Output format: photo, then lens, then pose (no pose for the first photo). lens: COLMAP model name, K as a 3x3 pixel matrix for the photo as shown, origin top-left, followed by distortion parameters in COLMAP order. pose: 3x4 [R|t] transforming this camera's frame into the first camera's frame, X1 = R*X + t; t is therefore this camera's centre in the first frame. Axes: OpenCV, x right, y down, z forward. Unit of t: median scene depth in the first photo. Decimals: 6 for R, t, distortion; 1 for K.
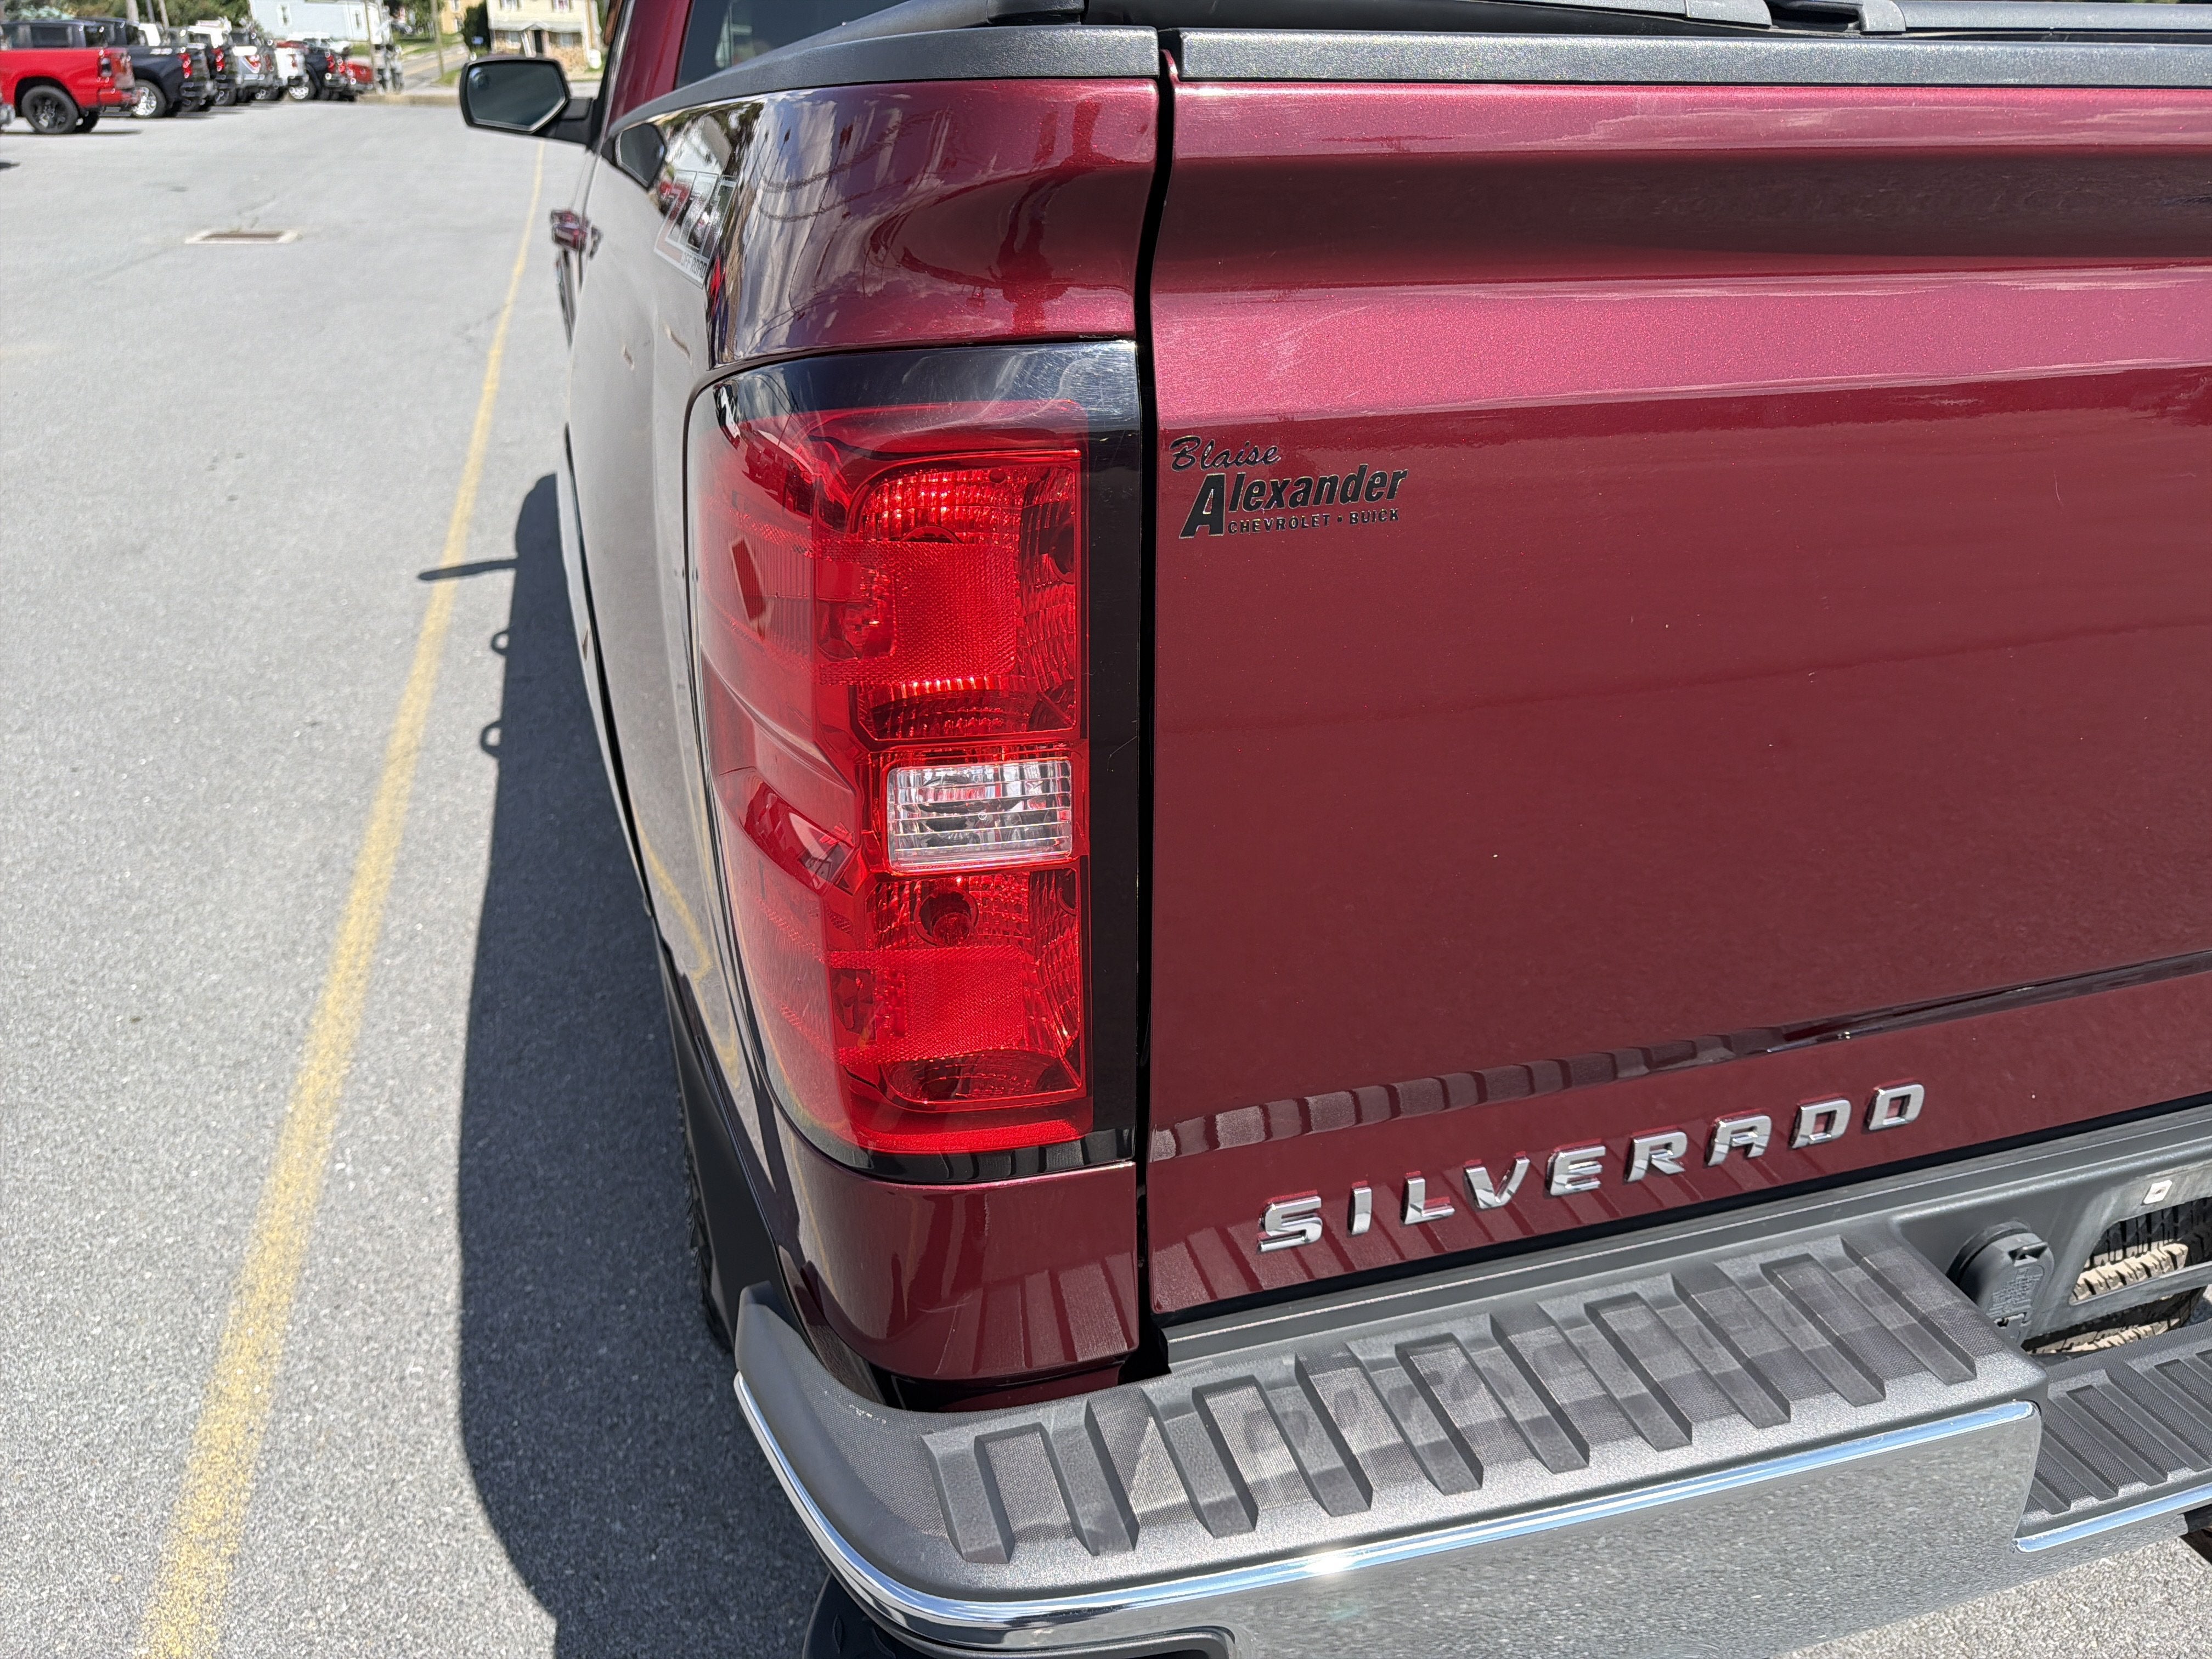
lens RADIAL K [[1564.3, 0, 1091.8], [0, 1564.3, 844.8], [0, 0, 1]] dist [0.004837, -0.018834]
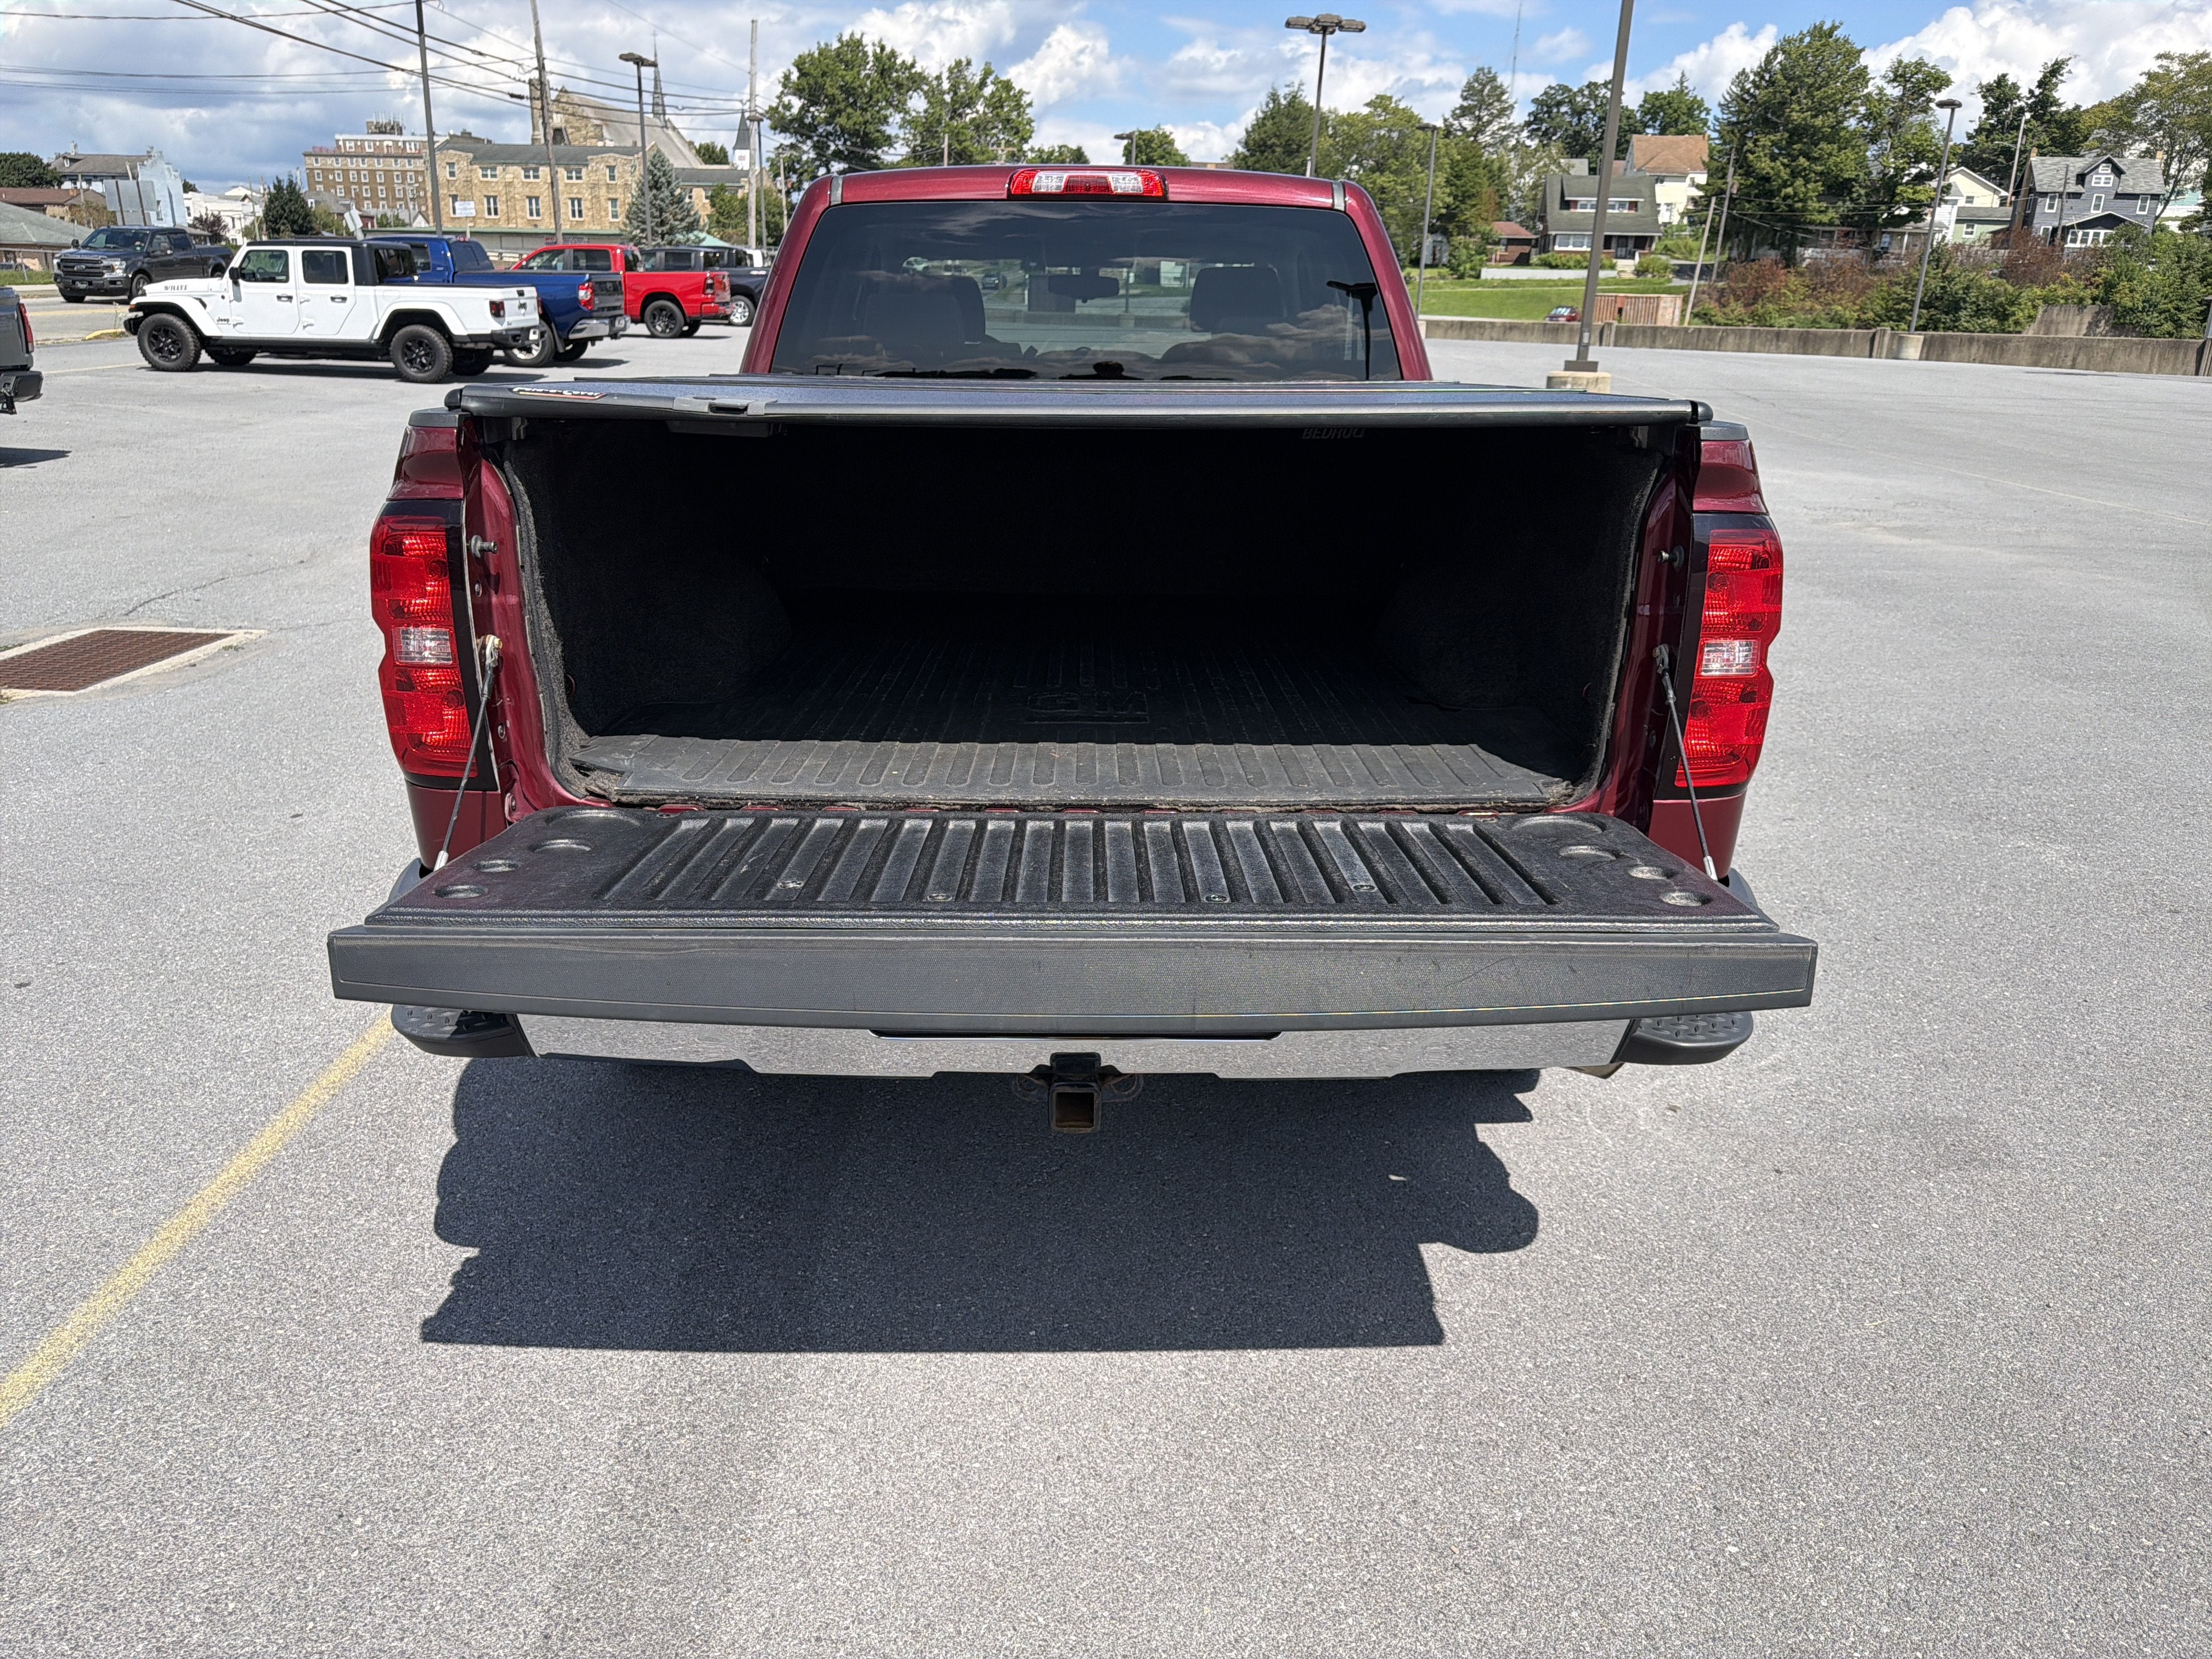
lens RADIAL K [[1564.3, 0, 1107.0], [0, 1564.3, 846.8], [0, 0, 1]] dist [0.004837, -0.018834]
pose [[0.955147, 0.102615, -0.277785, 0.306898], [-0.133594, 0.986477, -0.094947, 0.070118], [0.264286, 0.127799, 0.955940, -0.233728]]
